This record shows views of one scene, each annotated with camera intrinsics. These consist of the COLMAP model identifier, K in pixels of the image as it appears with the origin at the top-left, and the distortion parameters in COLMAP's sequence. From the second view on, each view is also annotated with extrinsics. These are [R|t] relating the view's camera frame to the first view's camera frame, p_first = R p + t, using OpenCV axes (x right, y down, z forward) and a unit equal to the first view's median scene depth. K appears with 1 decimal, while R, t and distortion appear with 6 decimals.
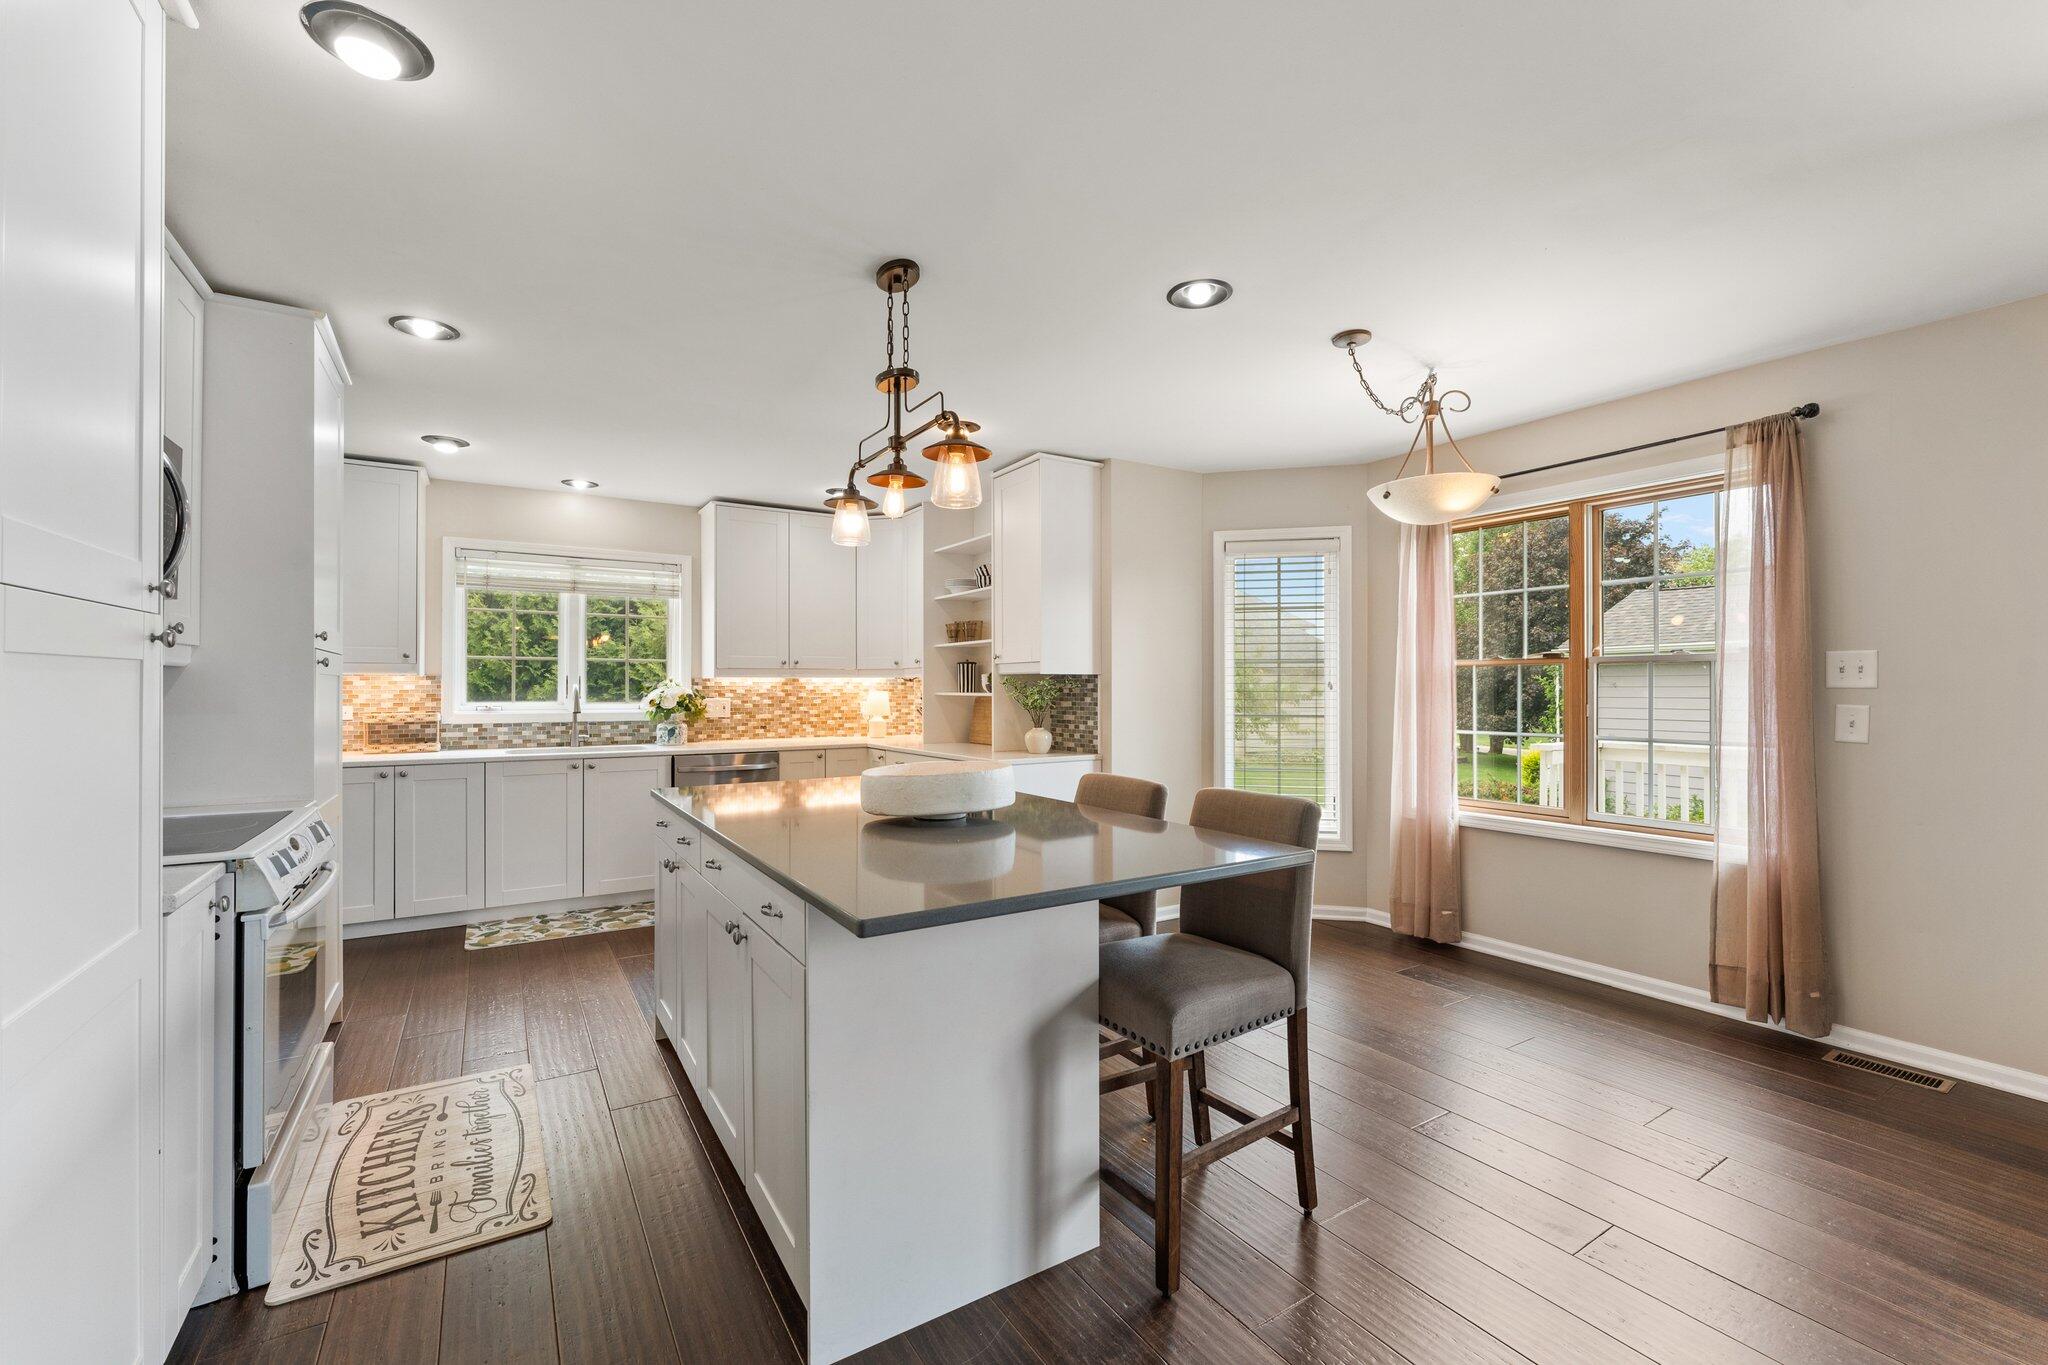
lens RADIAL K [[832.0, 0, 1008.5], [0, 832.0, 689.9], [0, 0, 1]] dist [-0.001088, 0.000673]
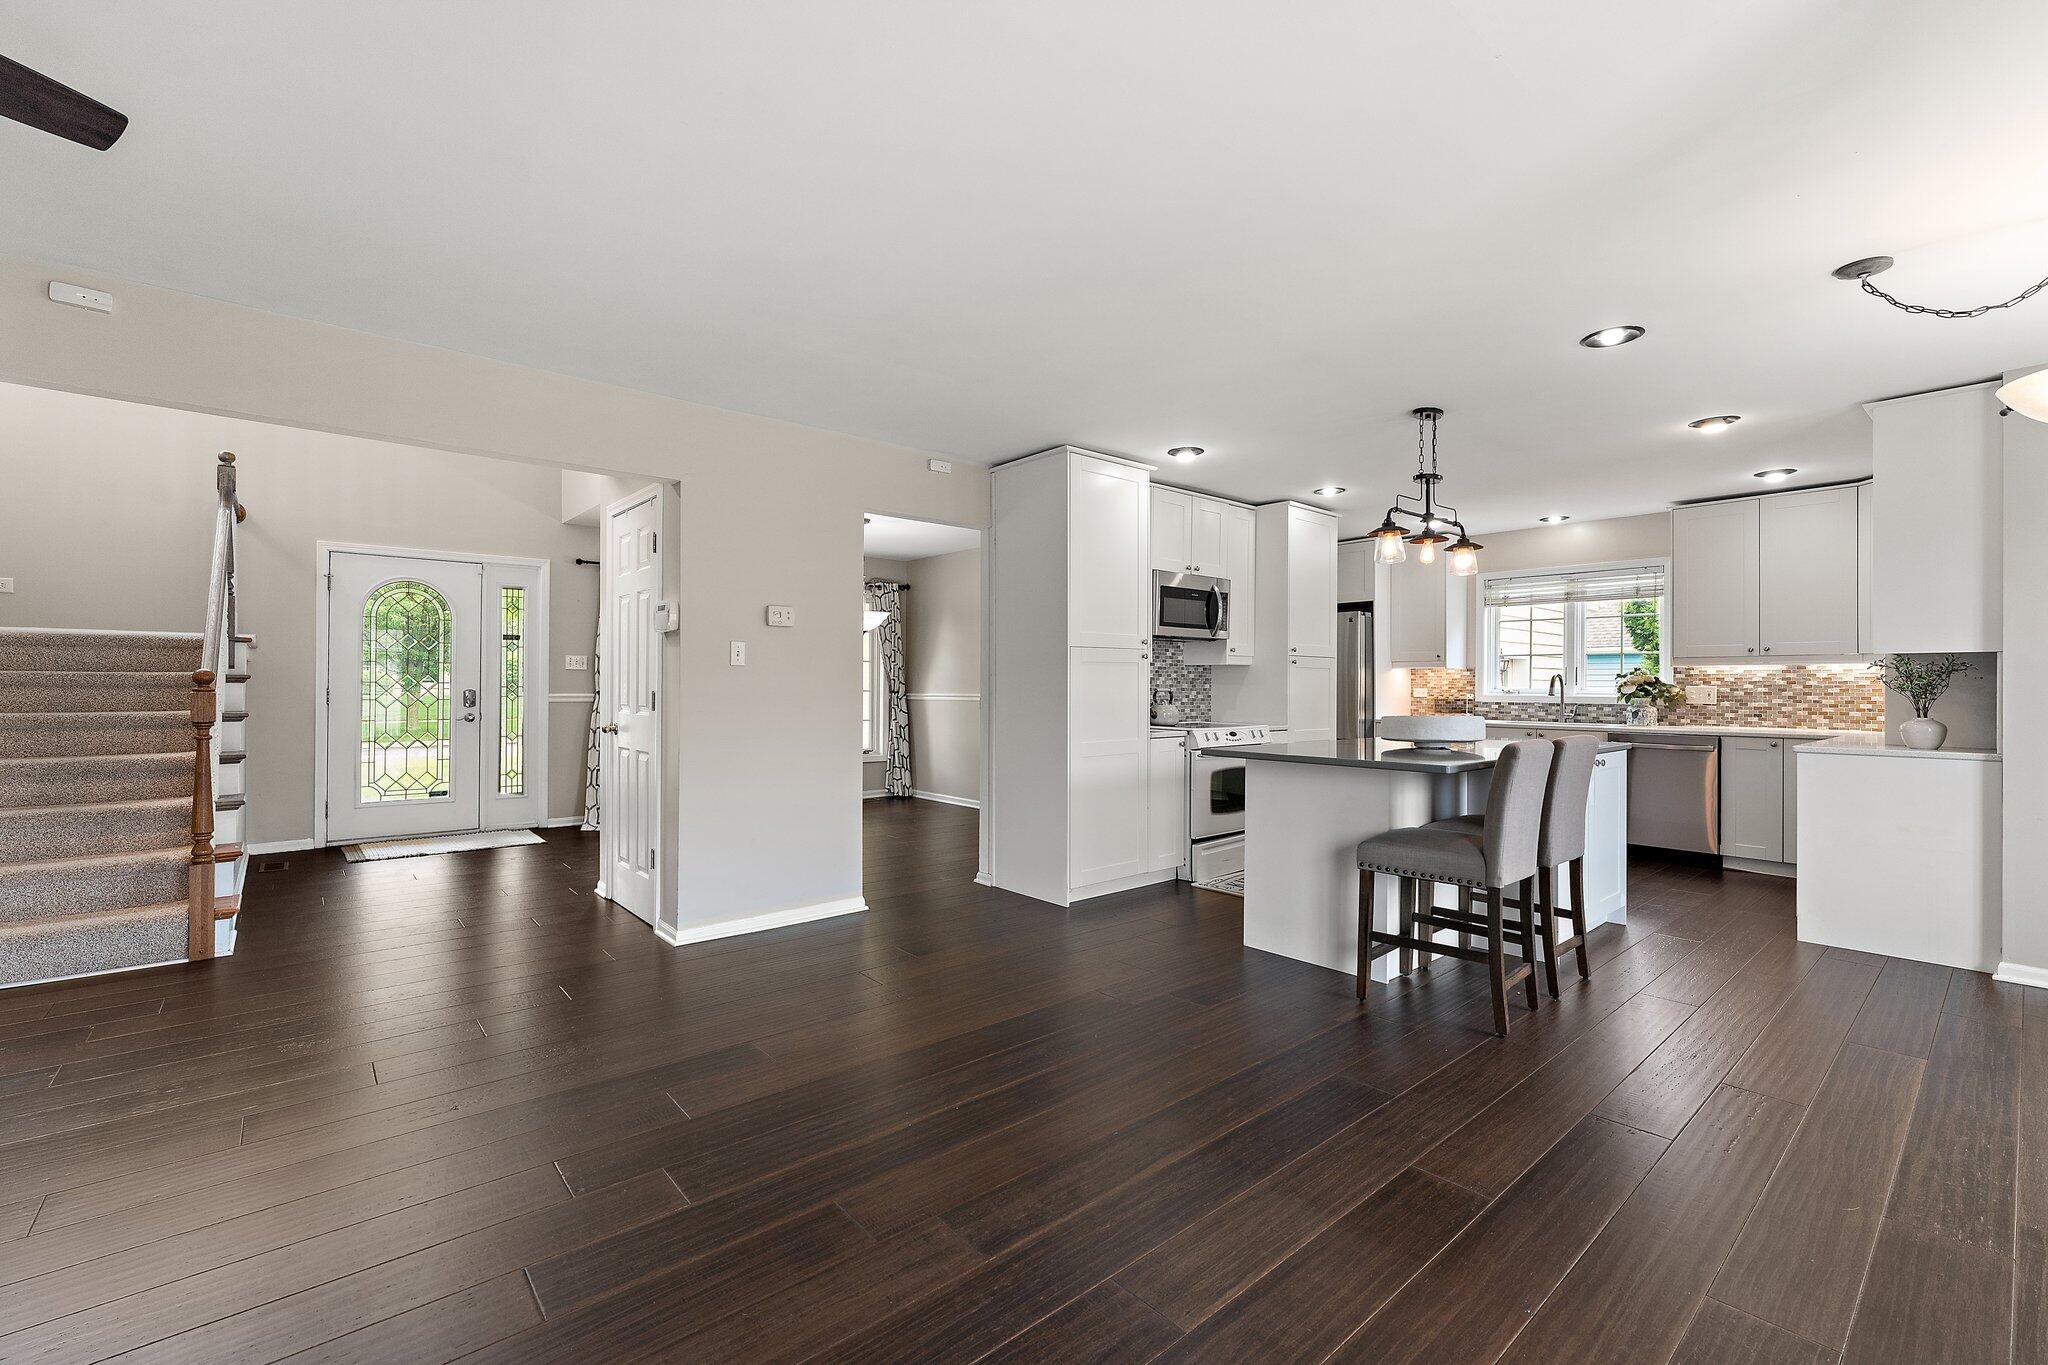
lens RADIAL K [[901.9, 0, 1020.8], [0, 901.9, 678.6], [0, 0, 1]] dist [-0.002141, 0.001160]
pose [[0.139815, -0.006817, -0.990154, 0.795062], [-0.006905, 0.999945, -0.007860, 0.018986], [0.990154, 0.007936, 0.139760, -0.021343]]
